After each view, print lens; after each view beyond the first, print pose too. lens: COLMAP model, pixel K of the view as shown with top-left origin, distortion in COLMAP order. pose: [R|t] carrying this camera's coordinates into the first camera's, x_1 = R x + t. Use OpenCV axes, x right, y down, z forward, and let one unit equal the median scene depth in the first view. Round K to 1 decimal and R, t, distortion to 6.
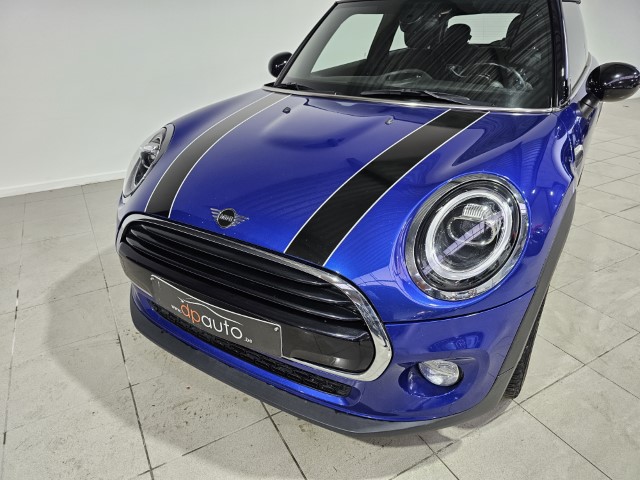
lens RADIAL K [[441.2, 0, 320.7], [0, 441.2, 242.4], [0, 0, 1]] dist [0.023565, -0.025938]
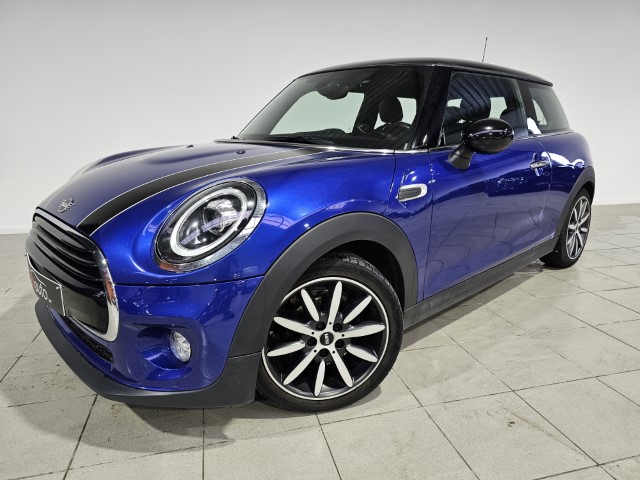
lens RADIAL K [[441.2, 0, 322.6], [0, 441.2, 236.6], [0, 0, 1]] dist [0.023565, -0.025938]
pose [[0.967622, 0.074484, -0.241164, 0.562953], [-0.125961, 0.970484, -0.205655, 0.138346], [0.218728, 0.229374, 0.948444, -0.021901]]
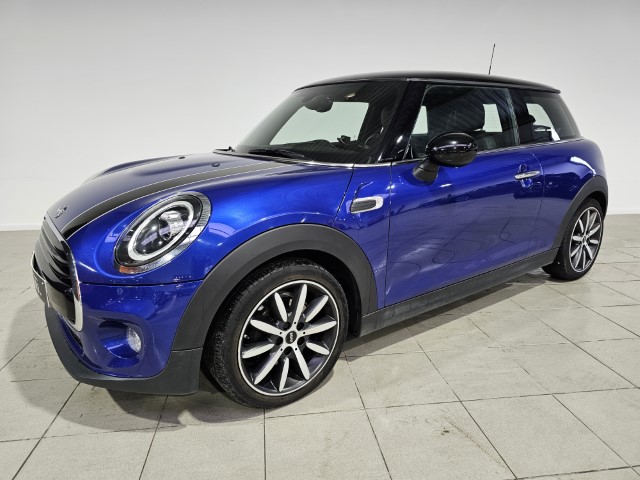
lens RADIAL K [[441.2, 0, 318.1], [0, 441.2, 233.9], [0, 0, 1]] dist [0.023565, -0.025938]
pose [[0.924387, 0.098622, -0.368488, 0.784324], [-0.178231, 0.965737, -0.188640, 0.097819], [0.337258, 0.240052, 0.910292, -0.030031]]
